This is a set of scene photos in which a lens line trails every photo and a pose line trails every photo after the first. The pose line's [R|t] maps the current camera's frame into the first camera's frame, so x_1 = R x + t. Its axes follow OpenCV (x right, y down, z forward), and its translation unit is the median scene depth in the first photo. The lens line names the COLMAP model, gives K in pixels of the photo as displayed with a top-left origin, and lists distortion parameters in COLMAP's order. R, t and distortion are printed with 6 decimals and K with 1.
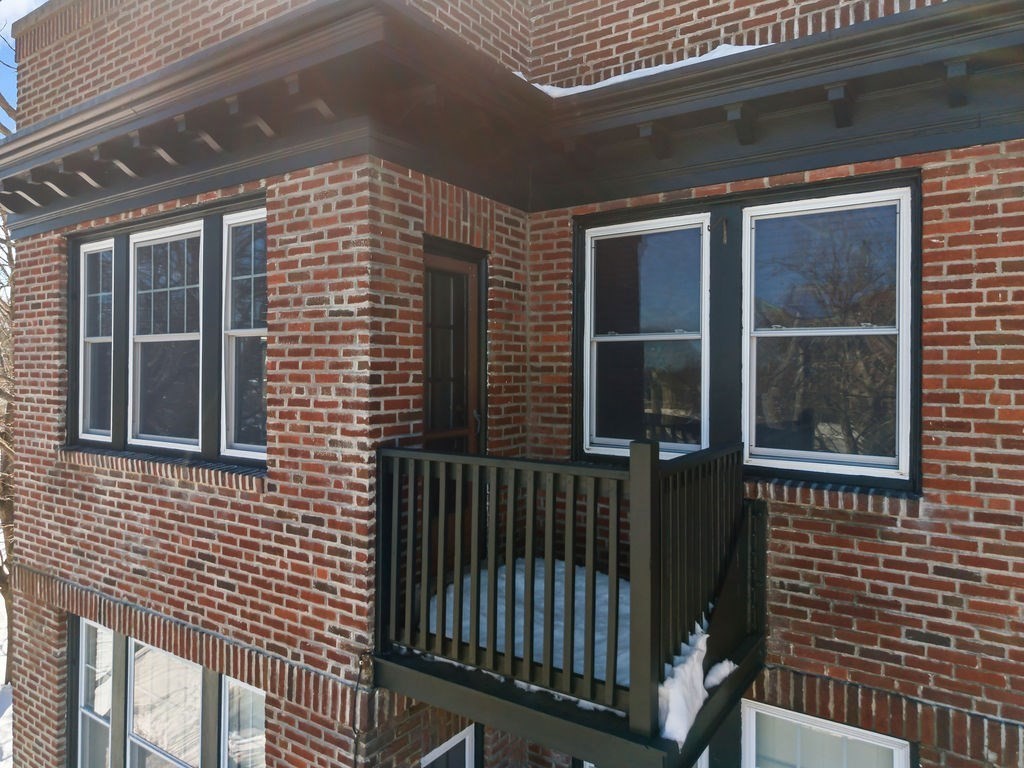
lens RADIAL K [[703.7, 0, 505.7], [0, 703.7, 377.3], [0, 0, 1]] dist [0.022461, -0.010037]
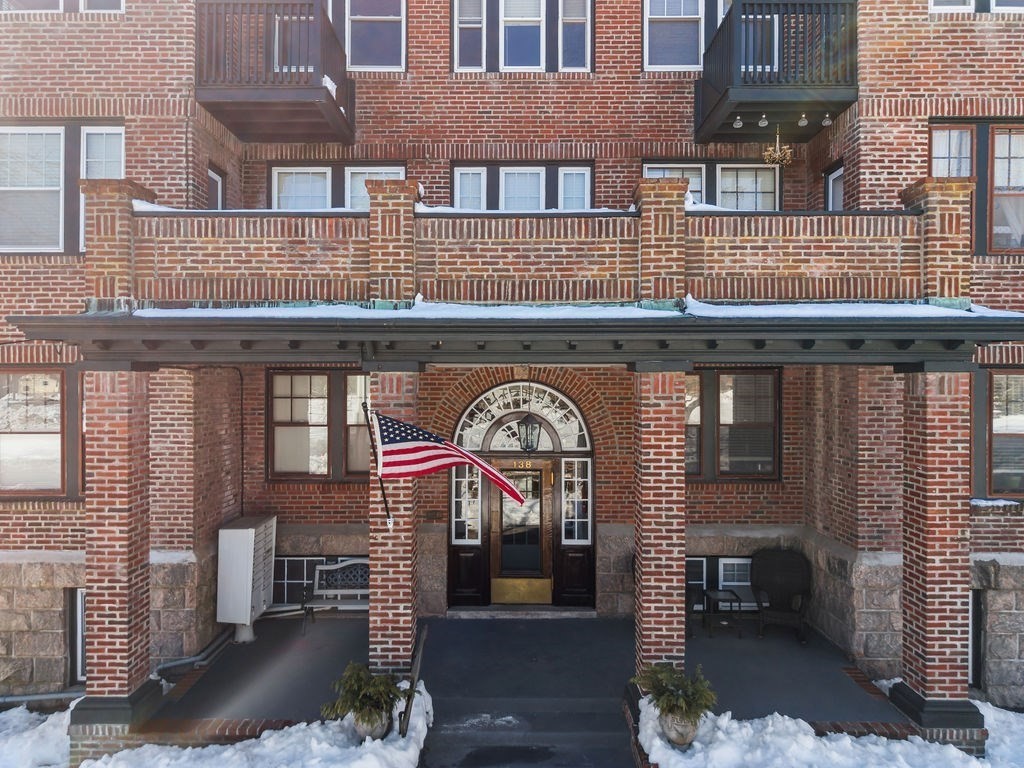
lens RADIAL K [[763.2, 0, 555.3], [0, 763.2, 387.5], [0, 0, 1]] dist [0.013257, -0.002120]
pose [[0.823511, -0.007120, 0.567256, -0.640006], [-0.000805, 0.999906, 0.013720, 1.327973], [-0.567300, -0.011755, 0.823427, -1.781685]]
